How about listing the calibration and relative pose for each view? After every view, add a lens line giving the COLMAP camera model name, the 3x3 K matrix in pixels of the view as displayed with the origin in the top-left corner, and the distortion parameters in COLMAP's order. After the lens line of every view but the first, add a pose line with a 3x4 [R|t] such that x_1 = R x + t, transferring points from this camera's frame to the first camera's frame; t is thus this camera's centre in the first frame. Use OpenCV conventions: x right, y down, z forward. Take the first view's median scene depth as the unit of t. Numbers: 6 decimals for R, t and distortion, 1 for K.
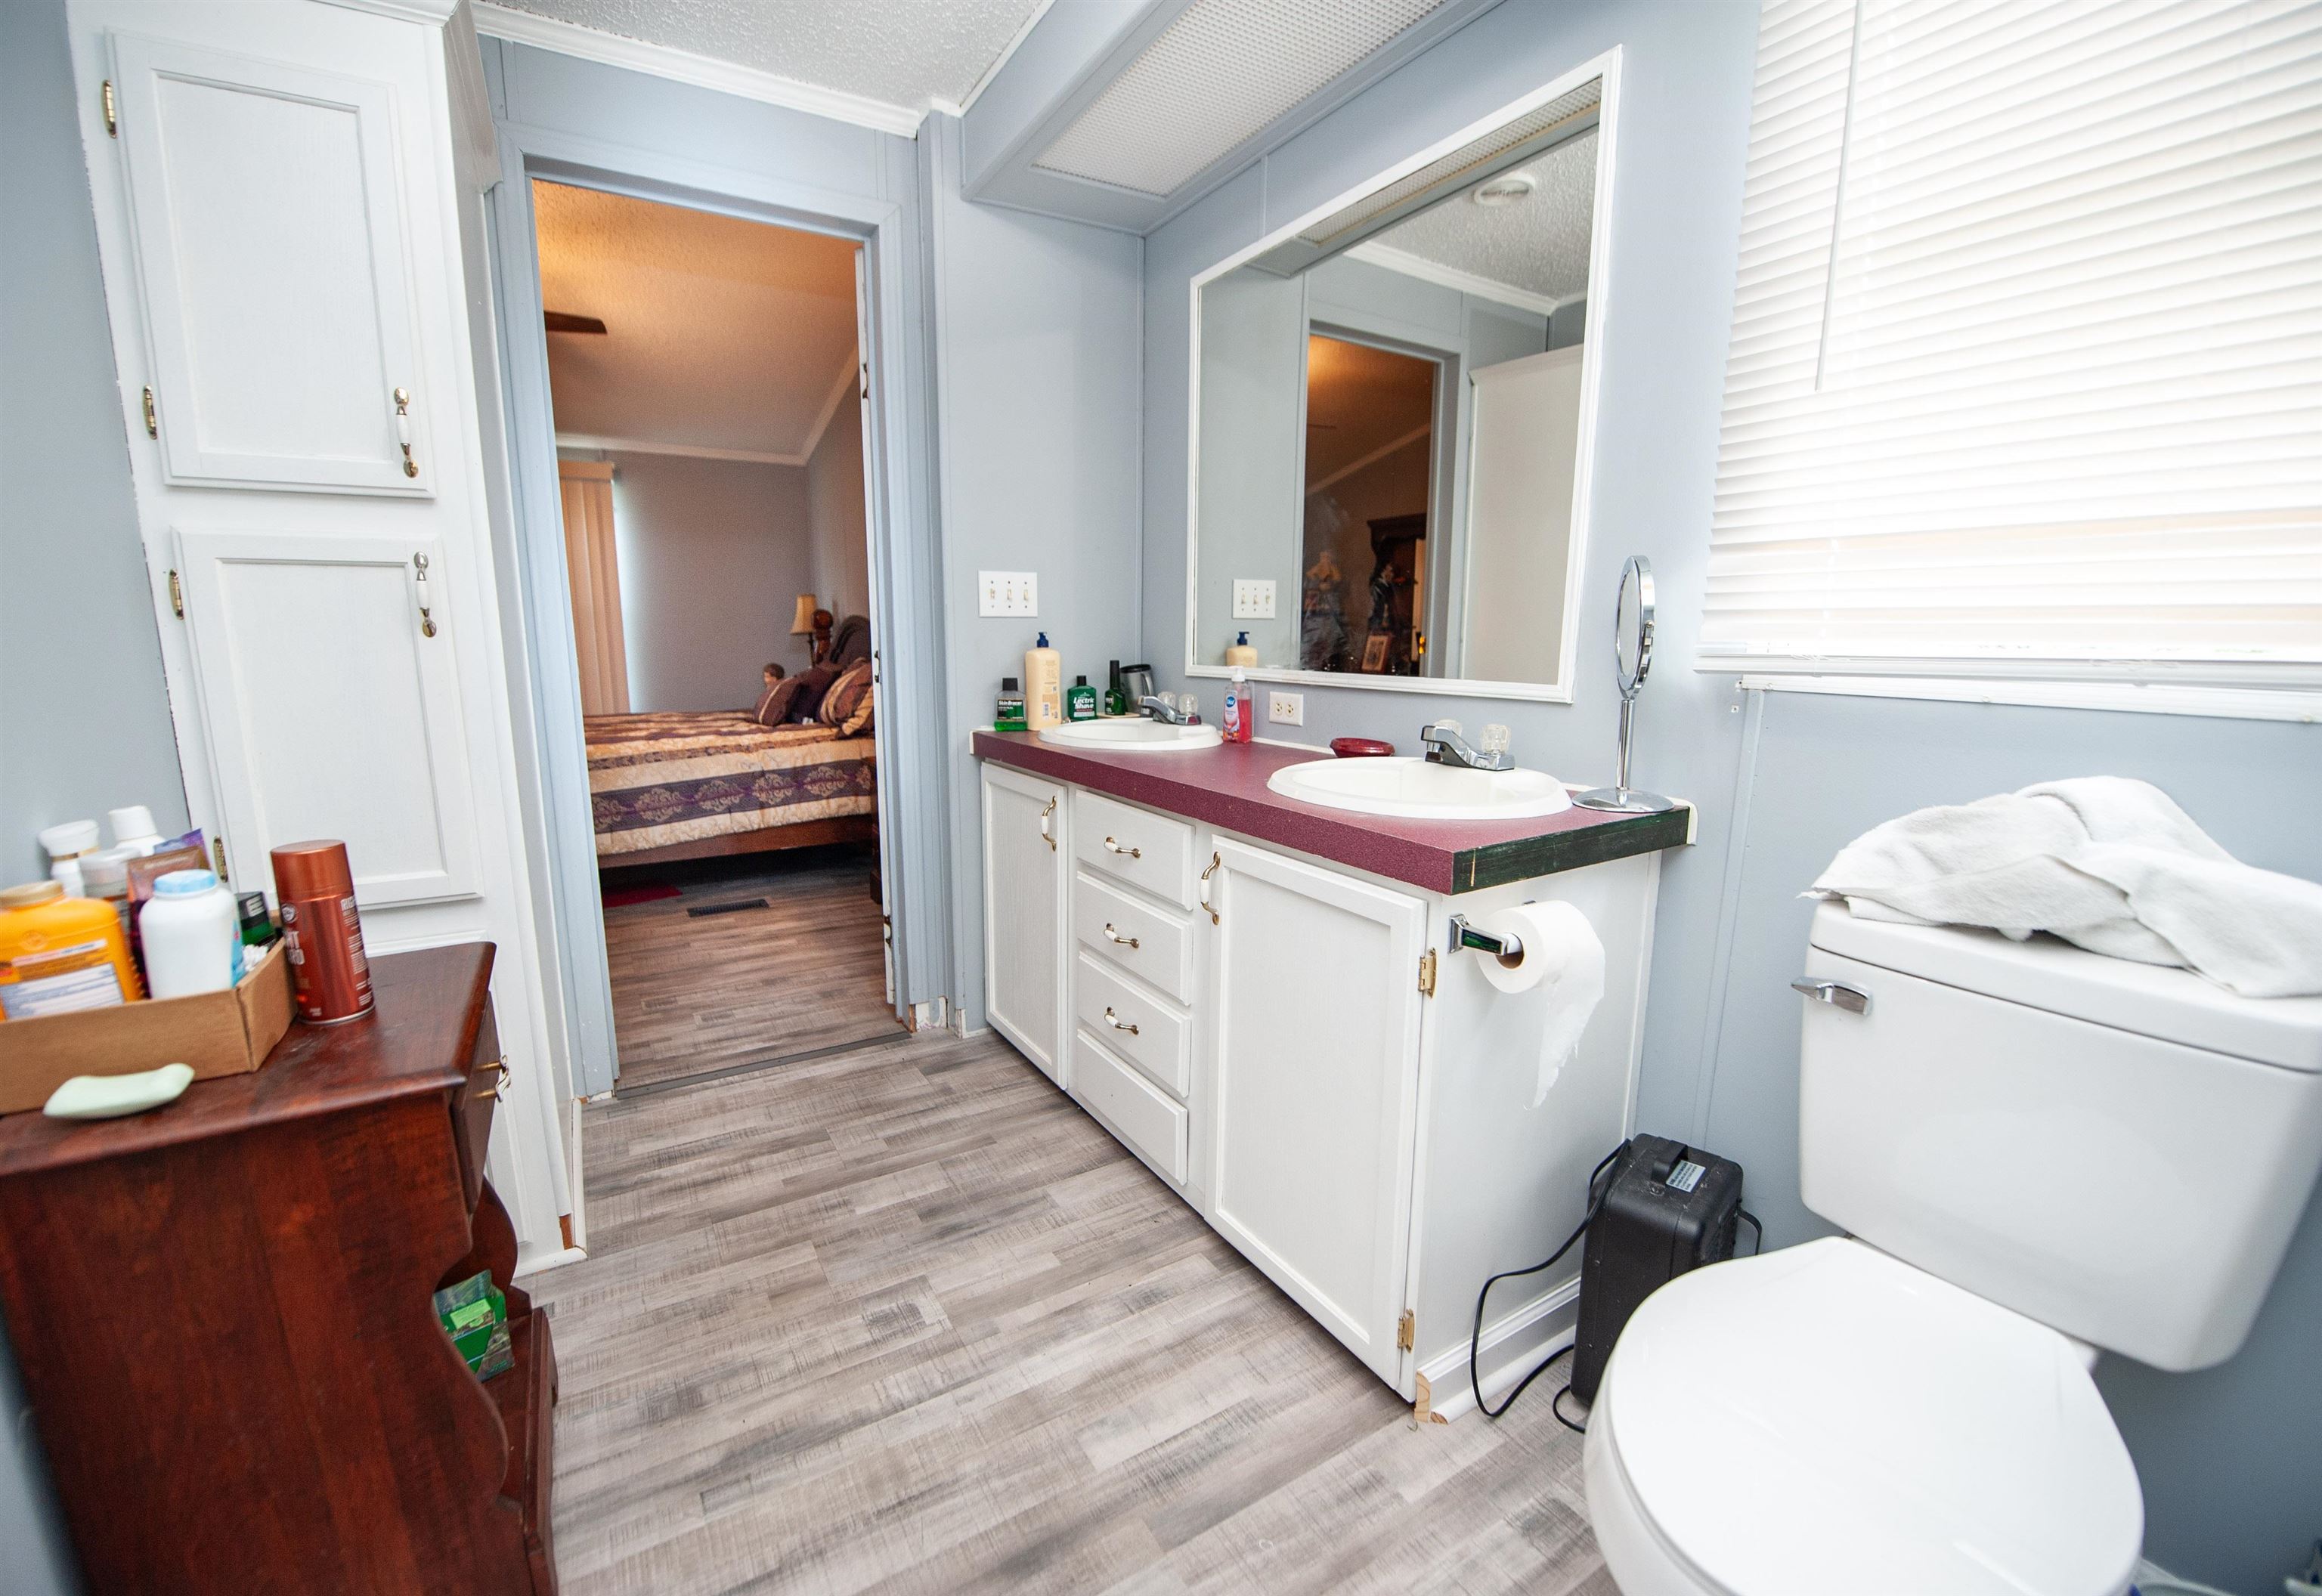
lens RADIAL K [[936.8, 0, 1145.6], [0, 936.8, 795.0], [0, 0, 1]] dist [-0.021379, -0.000605]
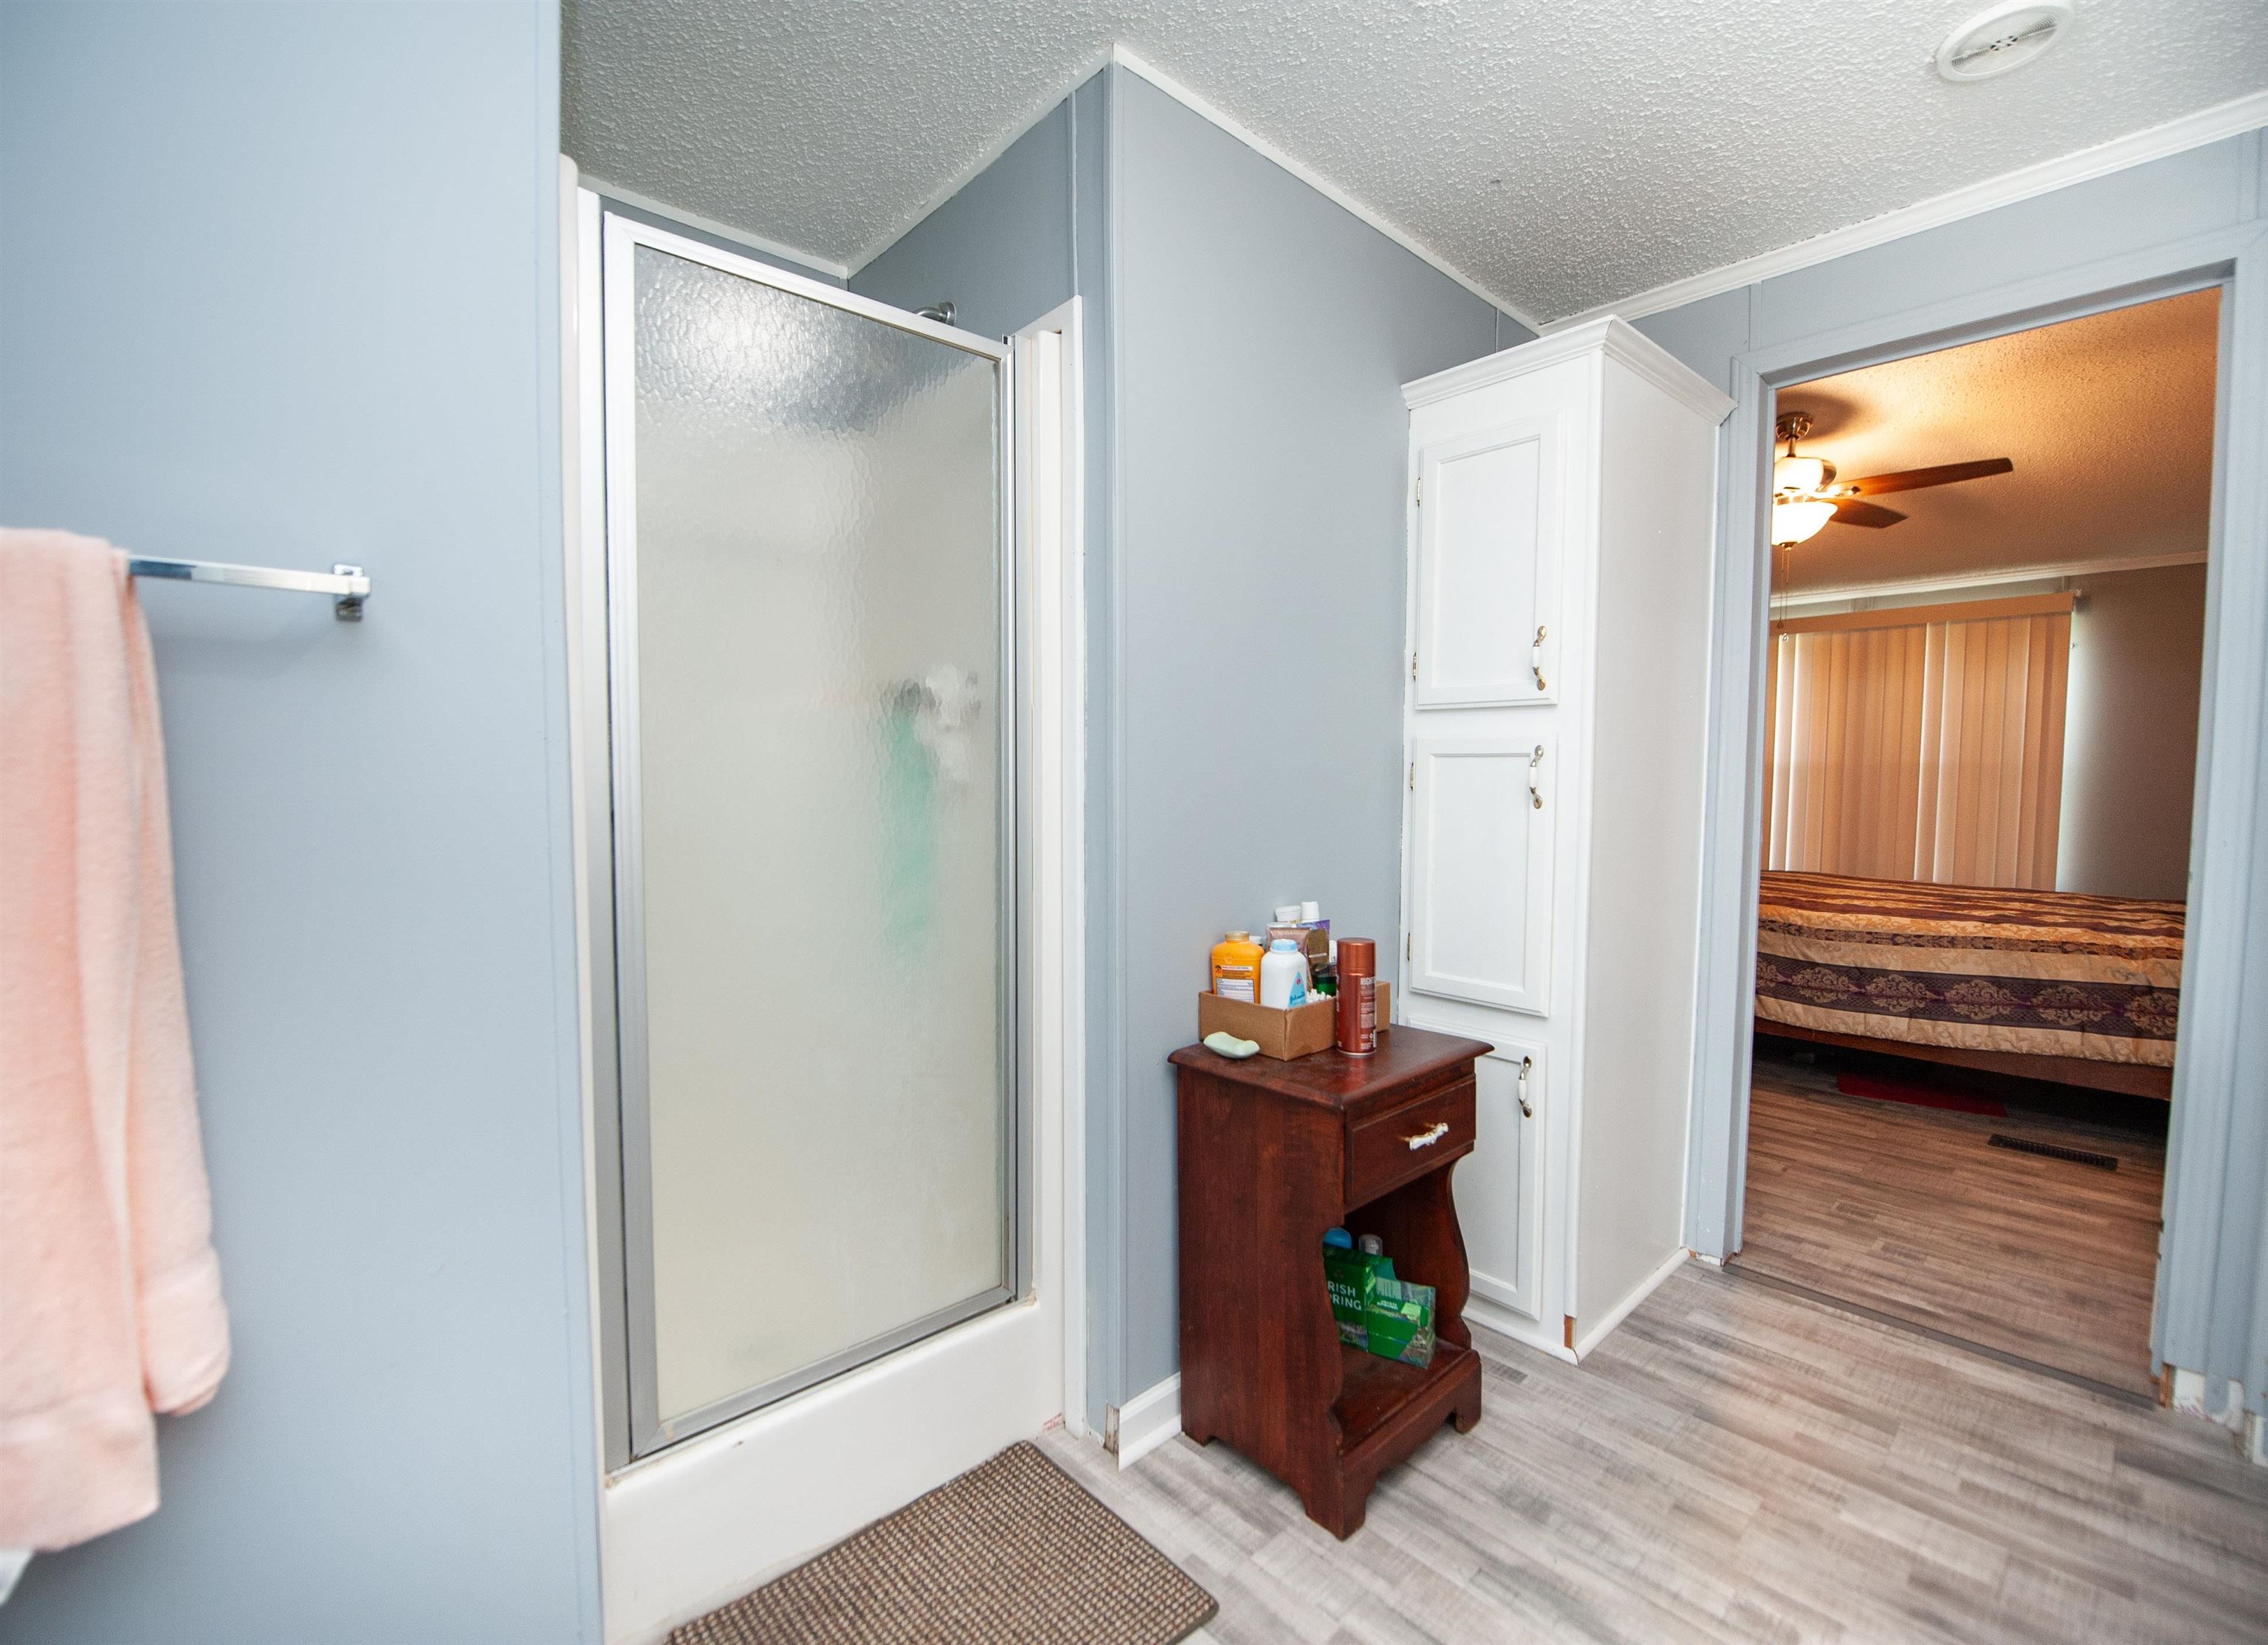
lens RADIAL K [[976.7, 0, 1131.3], [0, 976.7, 822.2], [0, 0, 1]] dist [-0.018816, -0.001217]
pose [[0.224655, 0.048809, -0.973215, 0.302432], [-0.175843, 0.984379, 0.008778, -0.044035], [0.958441, 0.169161, 0.229728, 0.095559]]
